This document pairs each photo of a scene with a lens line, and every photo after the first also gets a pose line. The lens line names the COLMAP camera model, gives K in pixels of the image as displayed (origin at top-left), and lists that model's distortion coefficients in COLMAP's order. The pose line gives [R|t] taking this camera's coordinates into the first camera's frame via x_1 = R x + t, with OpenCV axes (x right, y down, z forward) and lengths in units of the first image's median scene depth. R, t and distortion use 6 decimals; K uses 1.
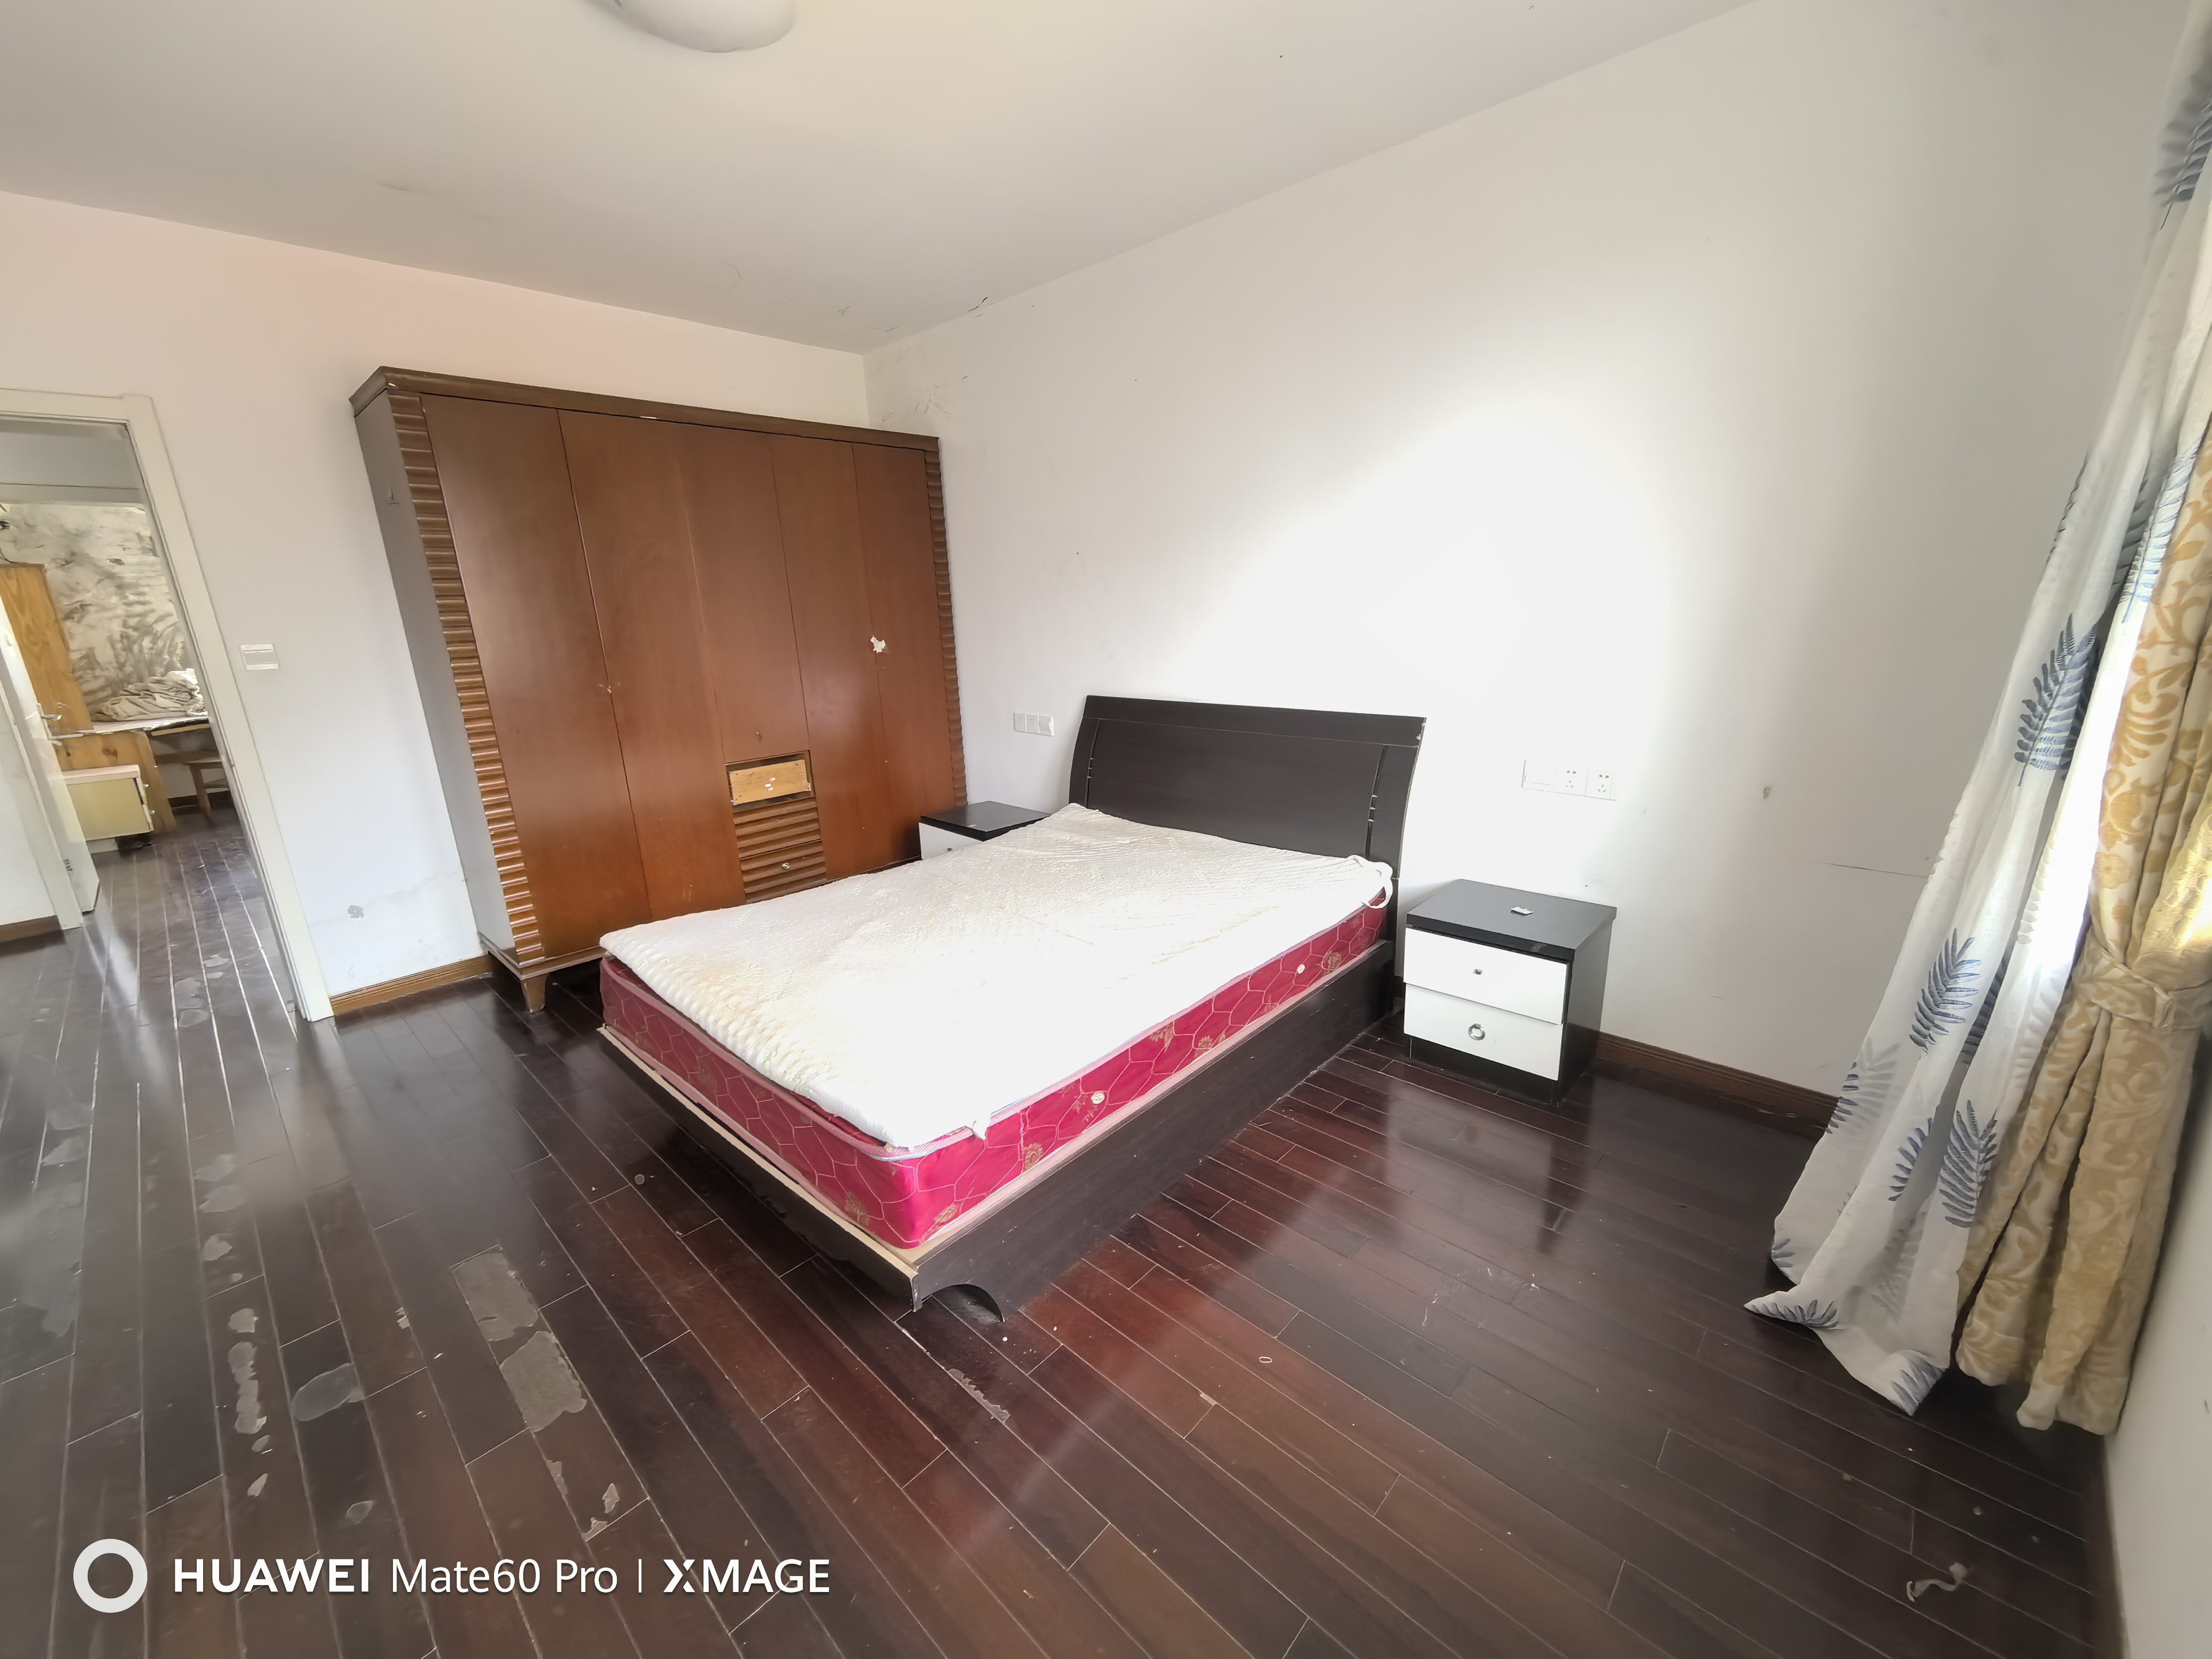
lens RADIAL K [[883.3, 0, 1109.5], [0, 883.3, 825.2], [0, 0, 1]] dist [0.002576, -0.000102]
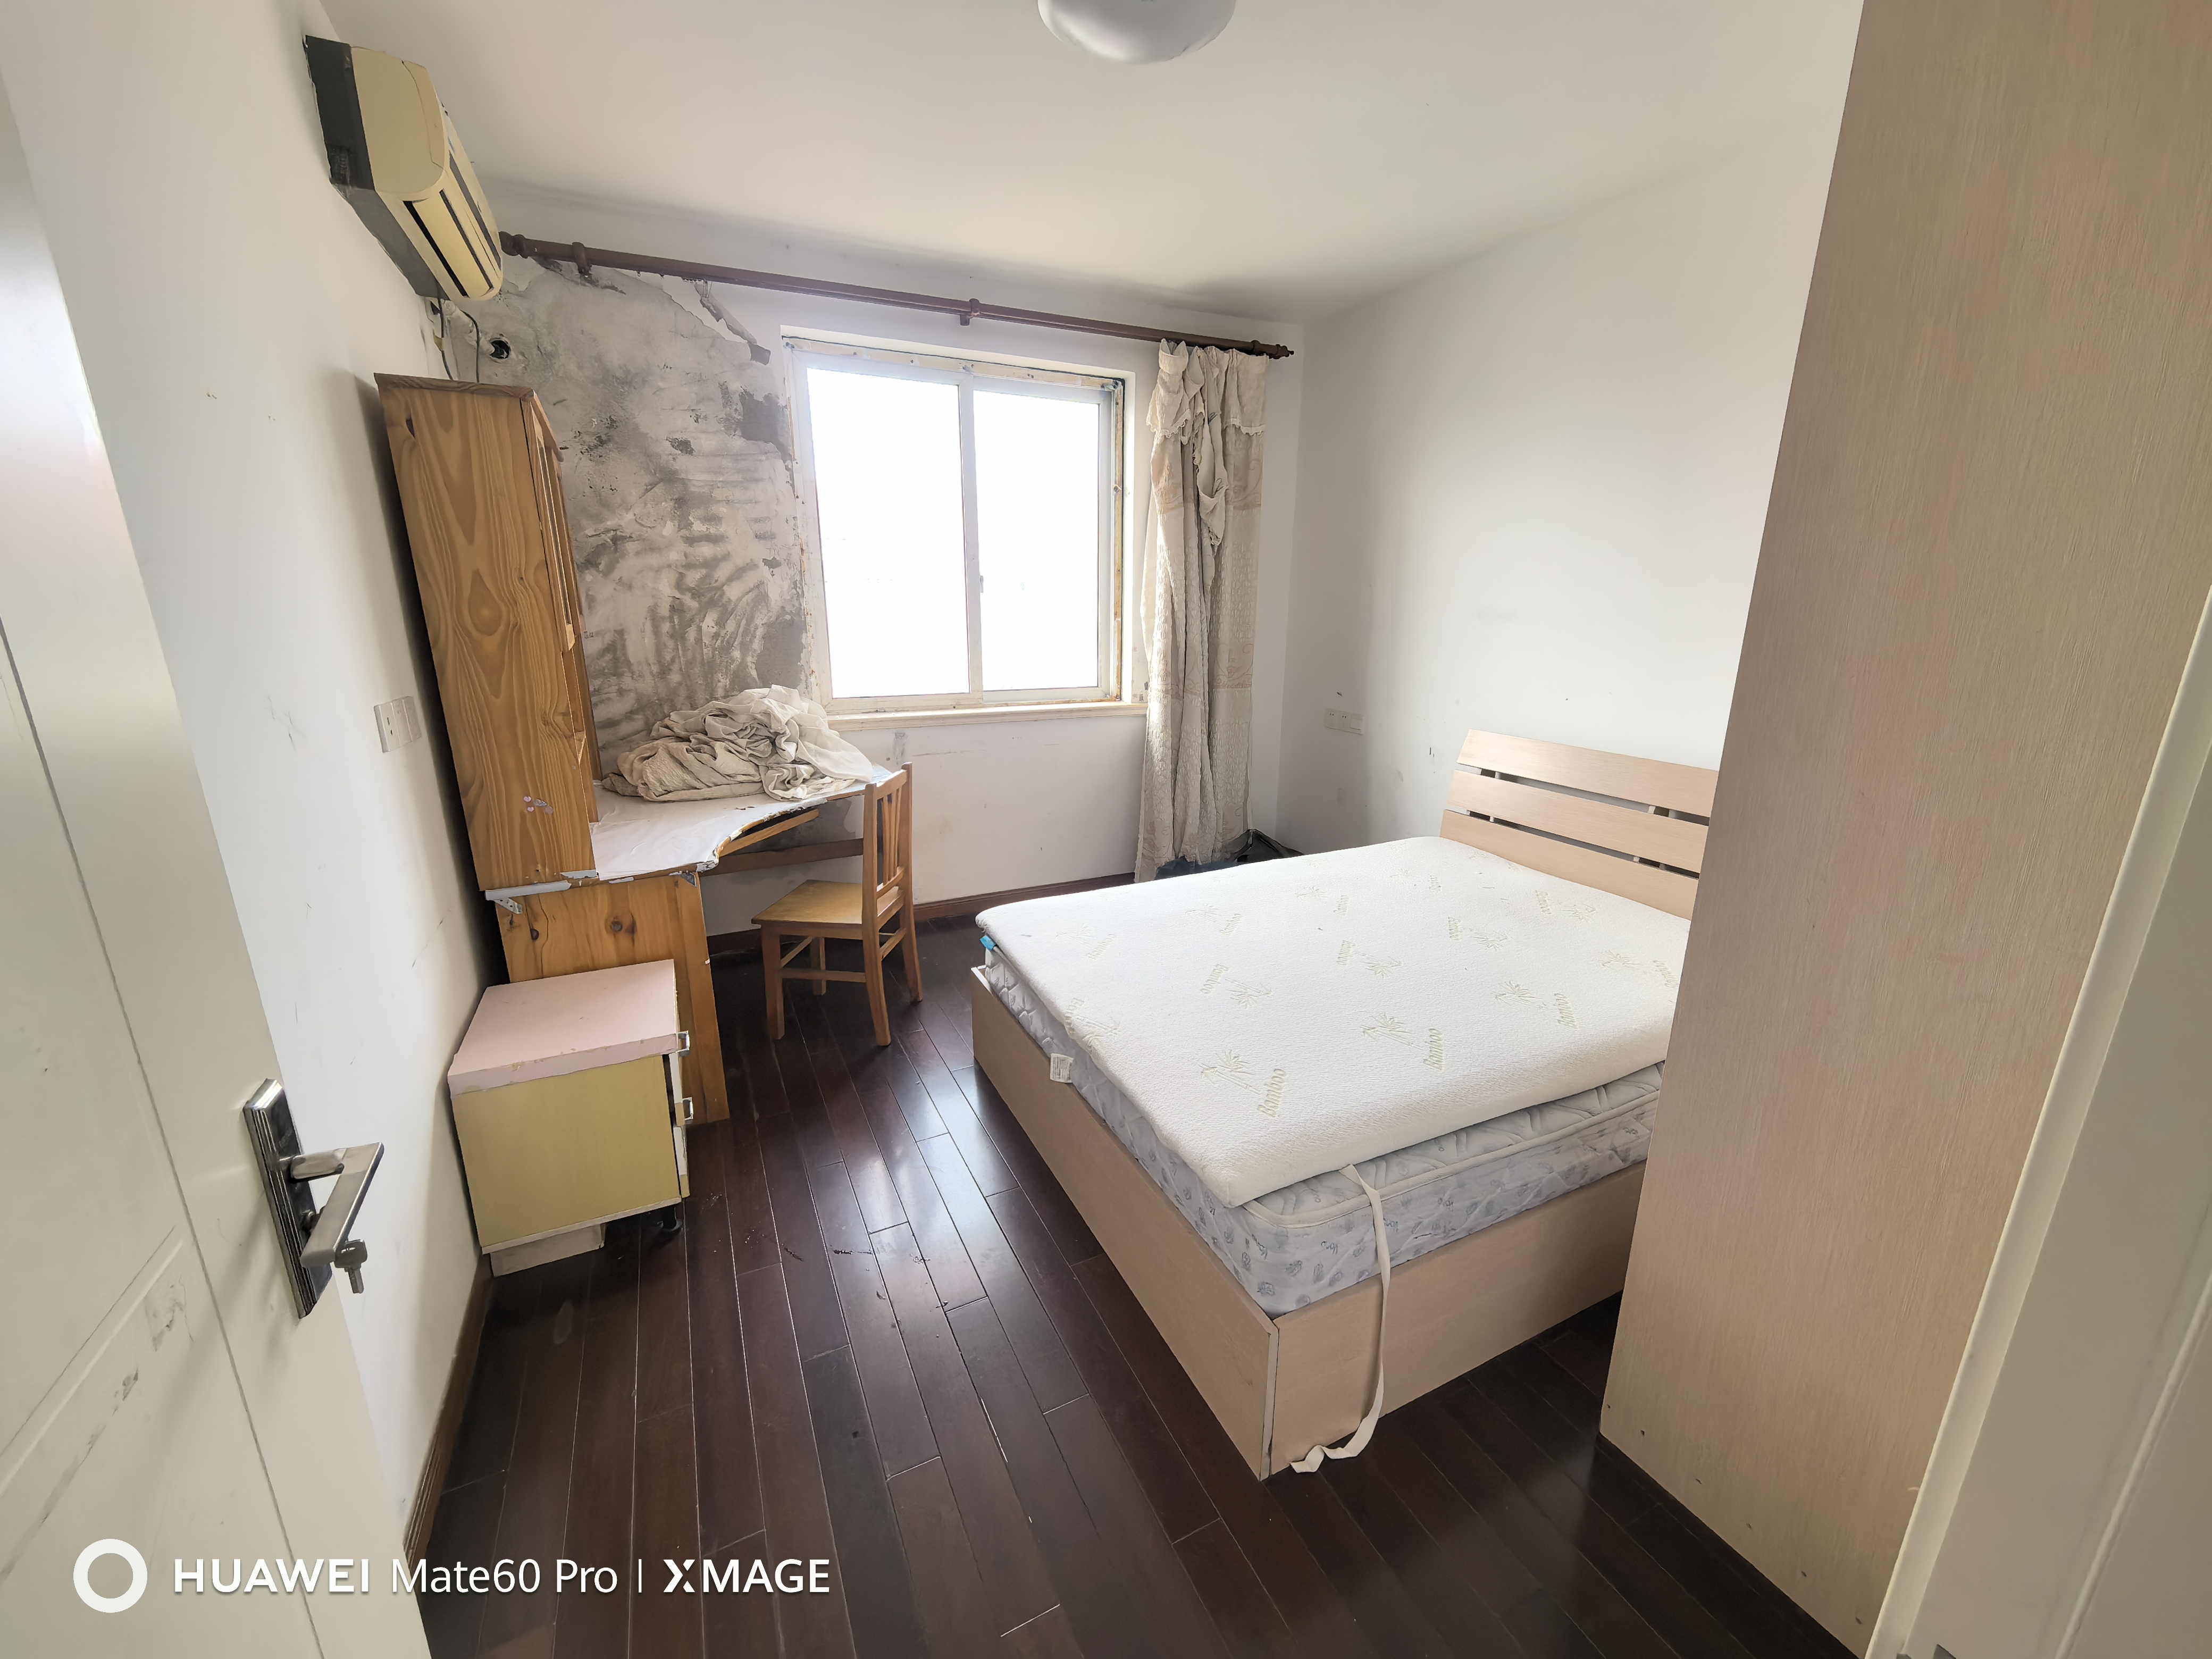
lens RADIAL K [[883.3, 0, 1105.2], [0, 883.3, 833.4], [0, 0, 1]] dist [0.002576, -0.000102]
pose [[0.930641, 0.137534, -0.339104, -0.728666], [-0.130524, 0.990490, 0.043512, -0.146024], [0.341863, 0.003767, 0.939742, 0.641073]]
